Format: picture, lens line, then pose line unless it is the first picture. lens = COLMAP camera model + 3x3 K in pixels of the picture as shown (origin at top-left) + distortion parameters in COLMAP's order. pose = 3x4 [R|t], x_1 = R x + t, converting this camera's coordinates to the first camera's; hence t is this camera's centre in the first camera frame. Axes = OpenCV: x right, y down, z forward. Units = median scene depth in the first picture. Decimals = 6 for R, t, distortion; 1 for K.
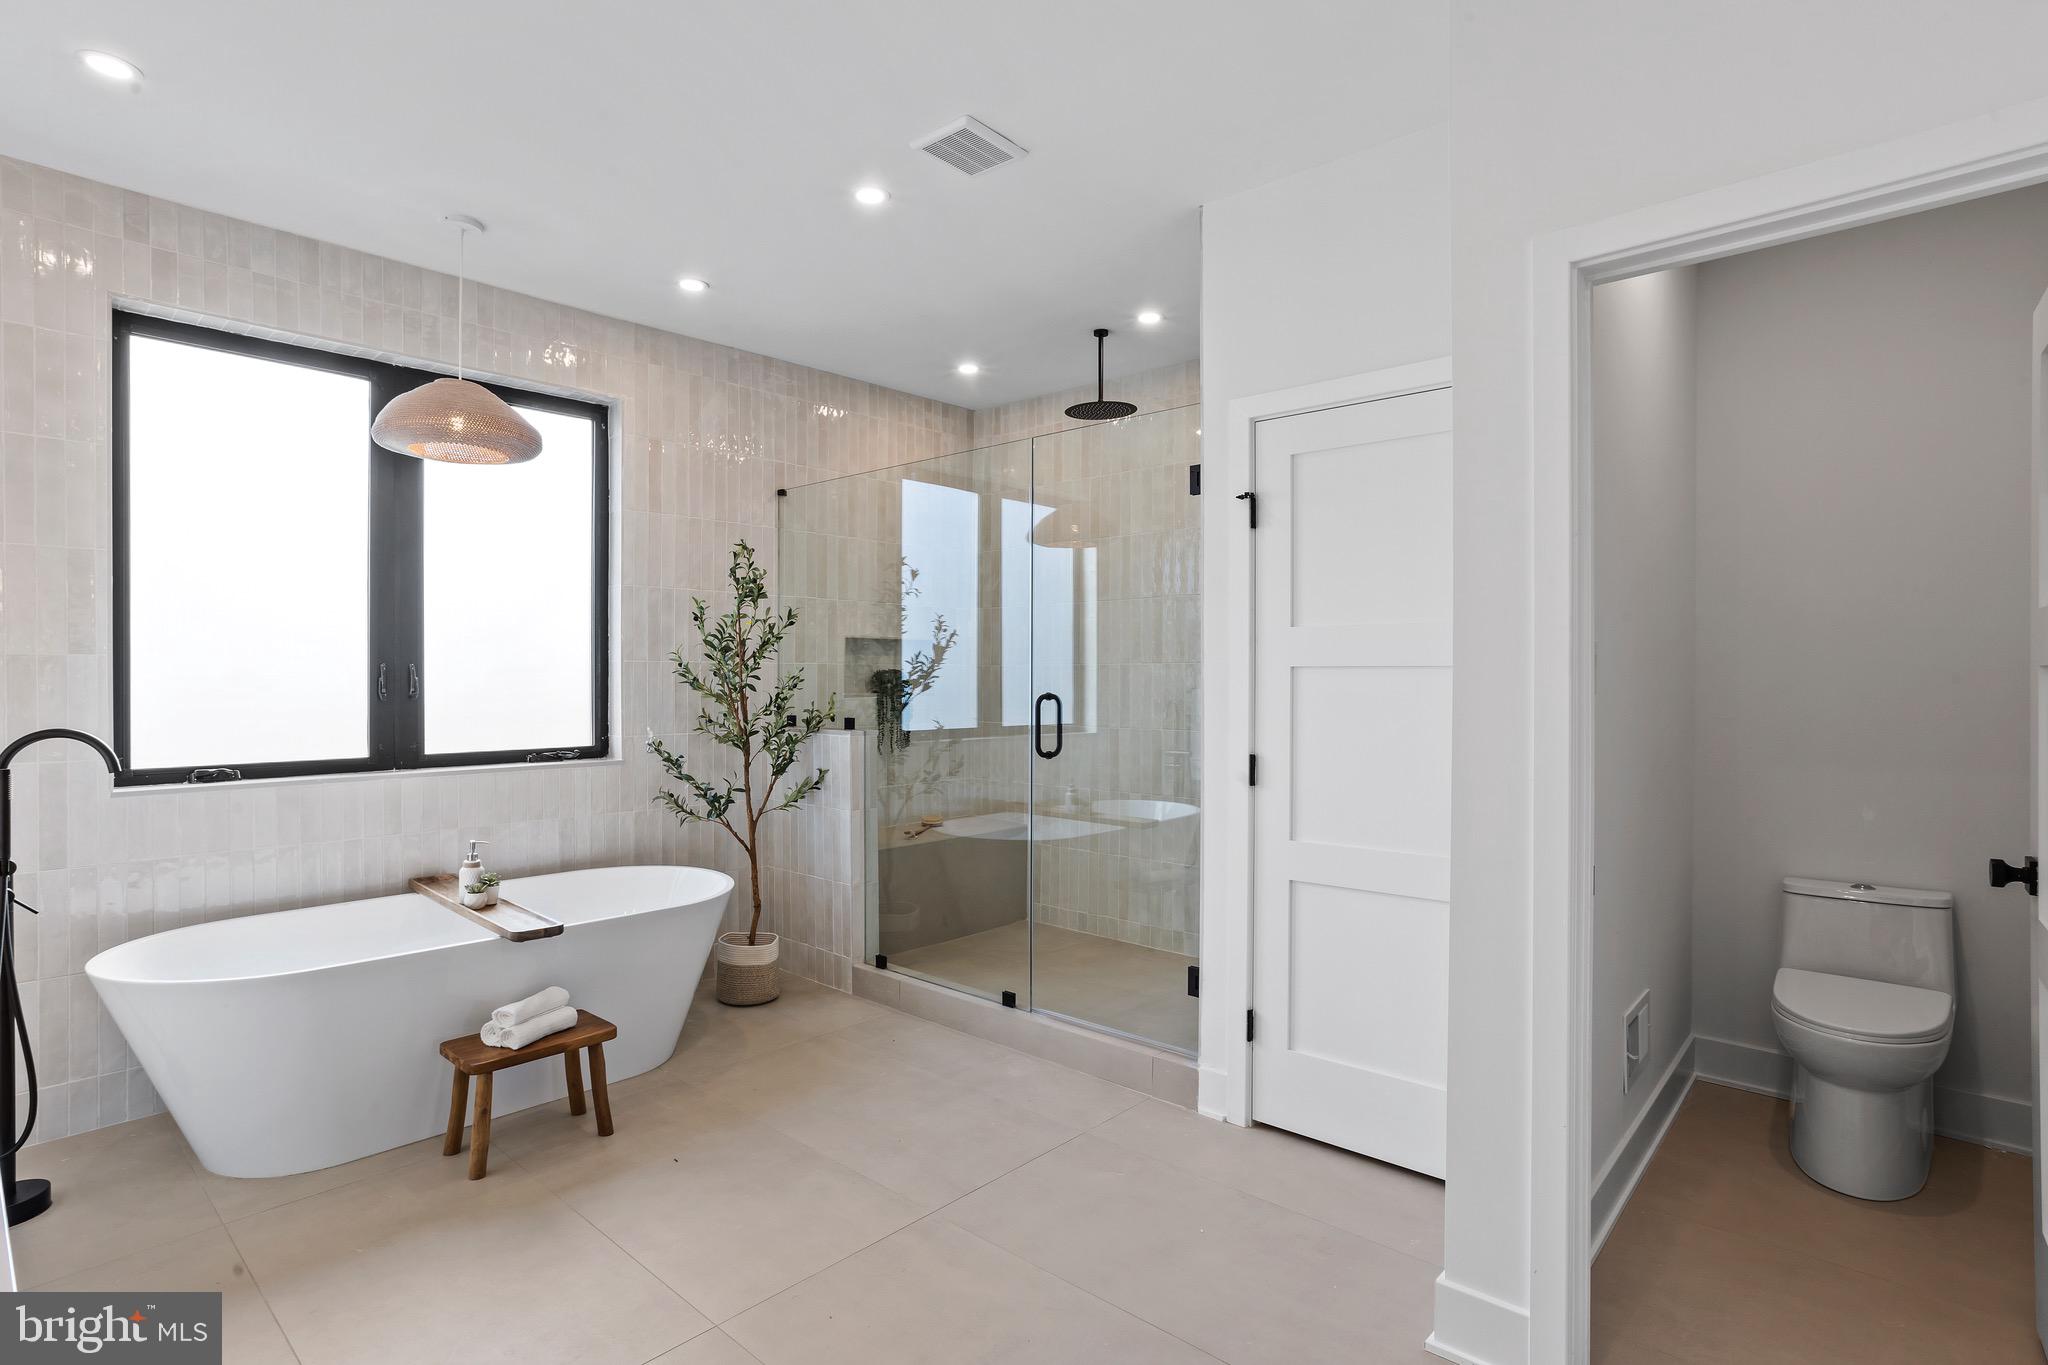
lens RADIAL K [[1018.6, 0, 1014.6], [0, 1018.6, 682.3], [0, 0, 1]] dist [-0.056692, 0.034227]
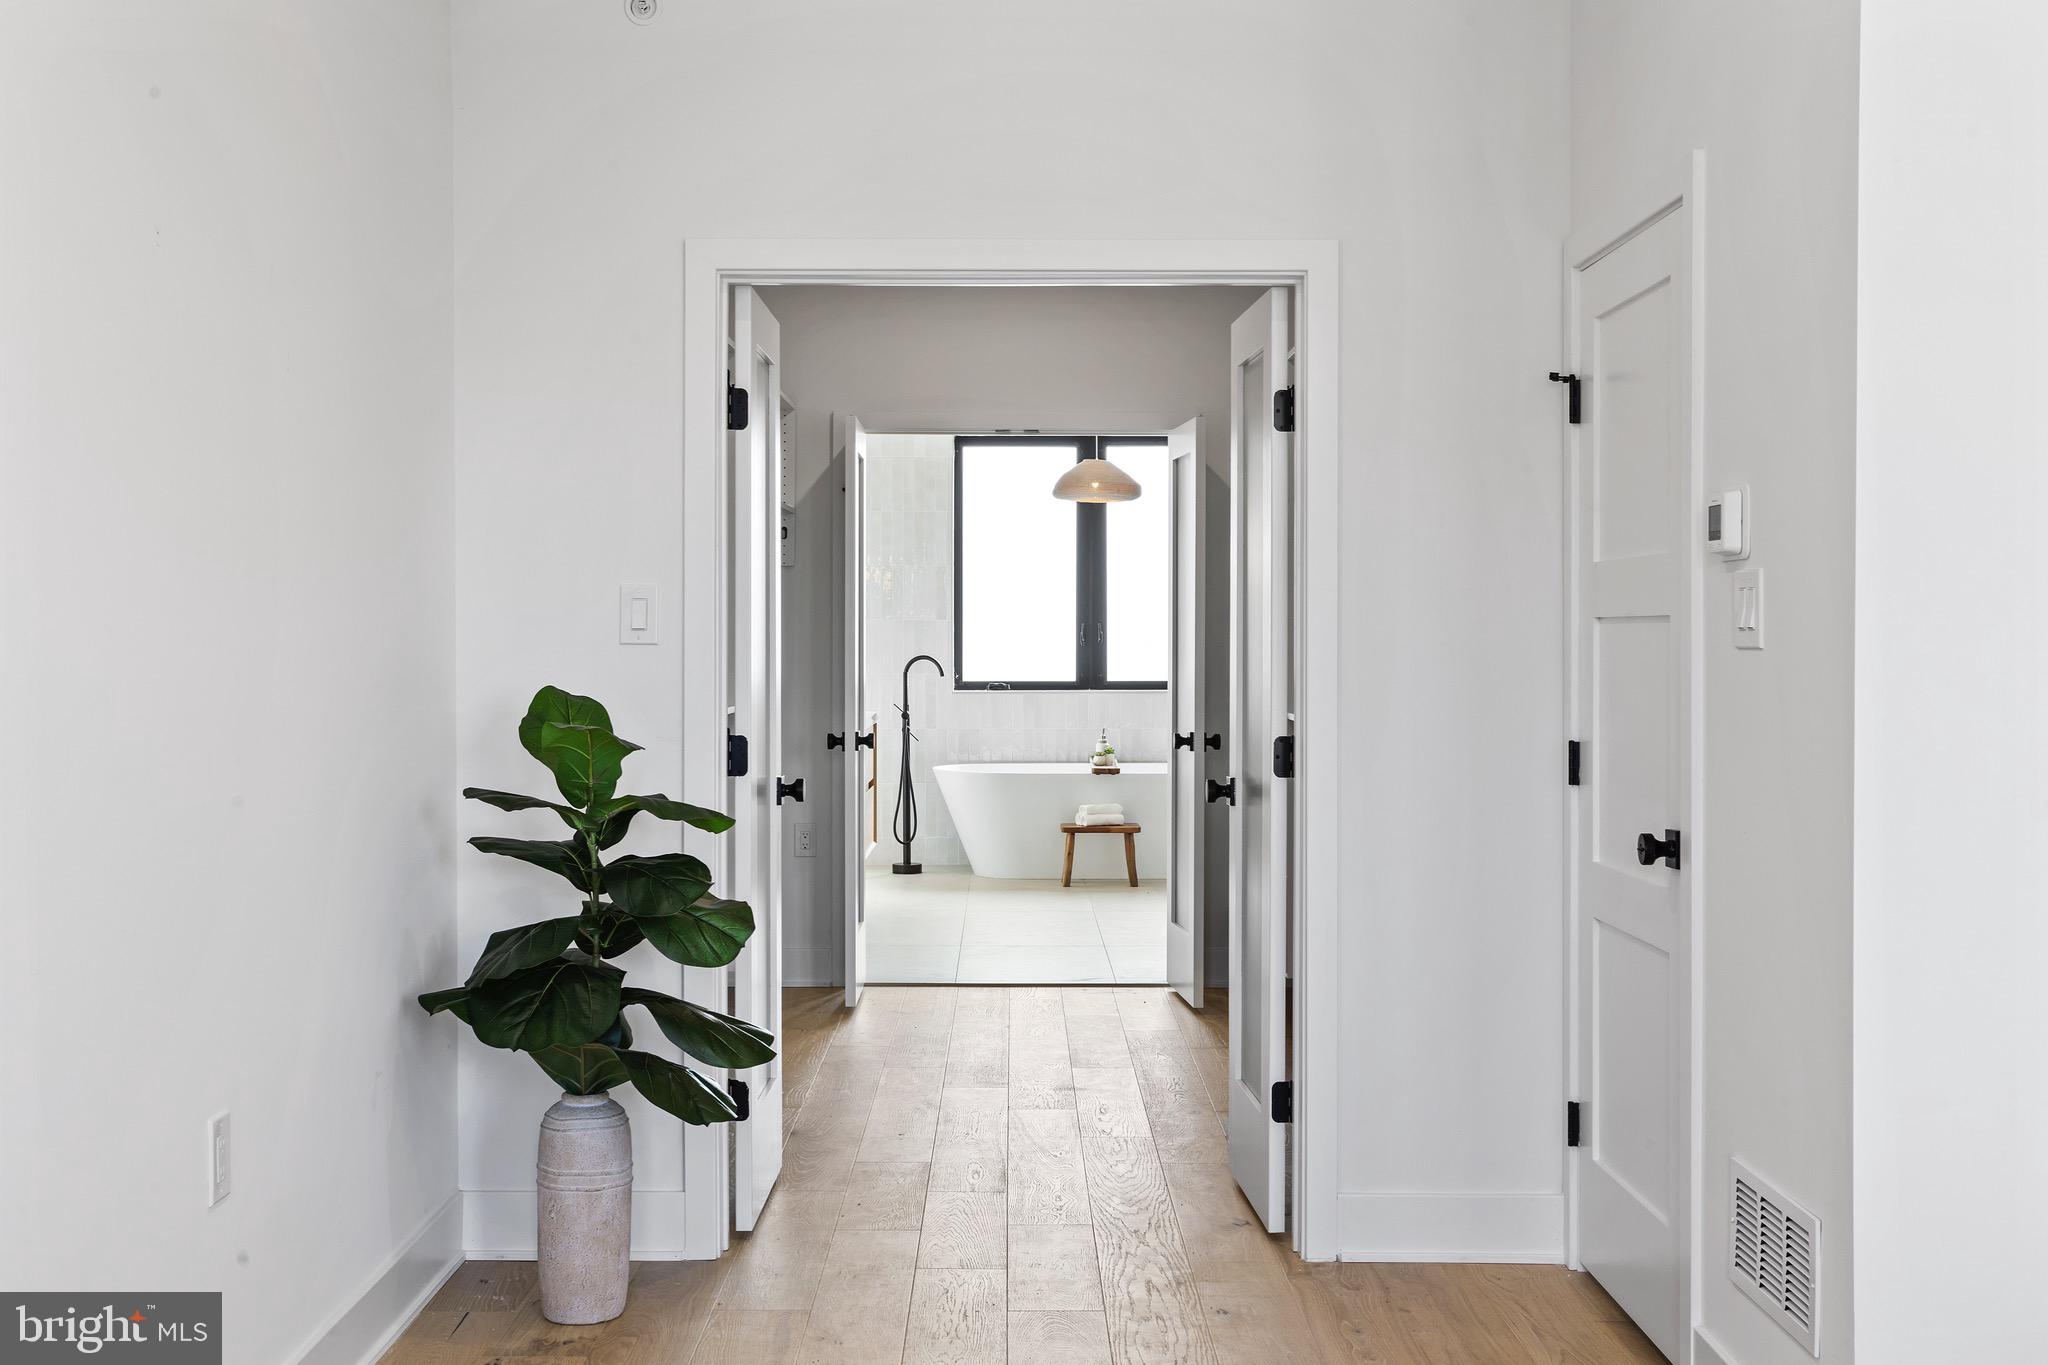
lens RADIAL K [[2286.6, 0, 1062.6], [0, 2286.6, 653.5], [0, 0, 1]] dist [0.070549, -0.014751]
pose [[0.694347, 0.006862, -0.719607, 1.767043], [-0.004053, 0.999976, 0.005626, 0.008495], [0.719629, -0.000990, 0.694358, -1.397923]]
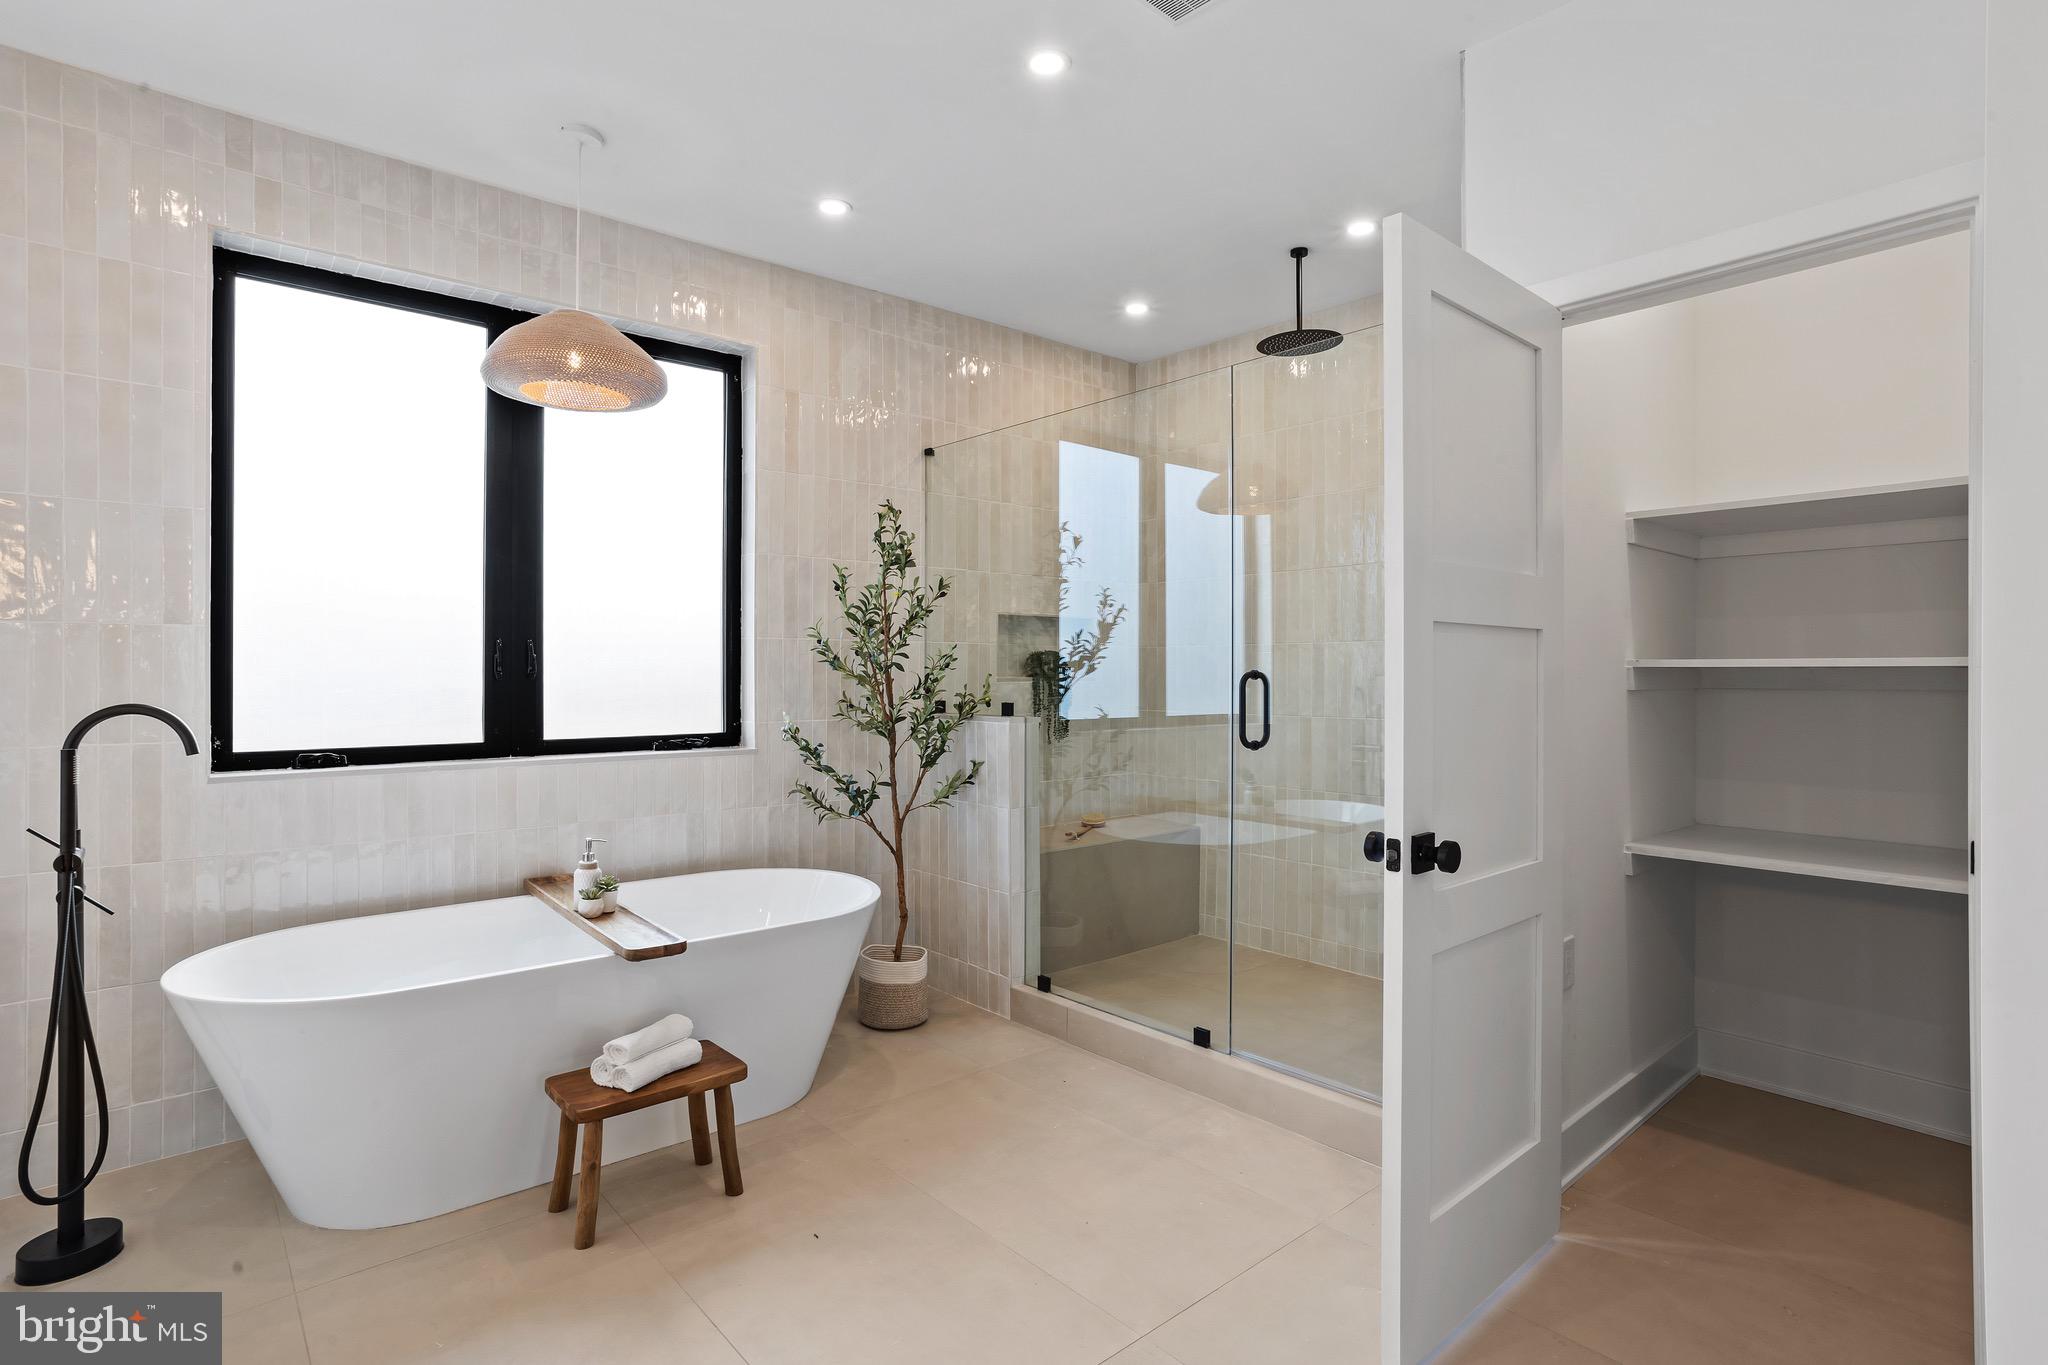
lens RADIAL K [[1018.5, 0, 1017.4], [0, 1018.5, 671.3], [0, 0, 1]] dist [-0.057089, 0.036685]
pose [[0.992795, -0.000680, -0.119824, -0.052141], [-0.000179, 0.999974, -0.007157, 0.015108], [0.119825, 0.007127, 0.992769, 0.139566]]
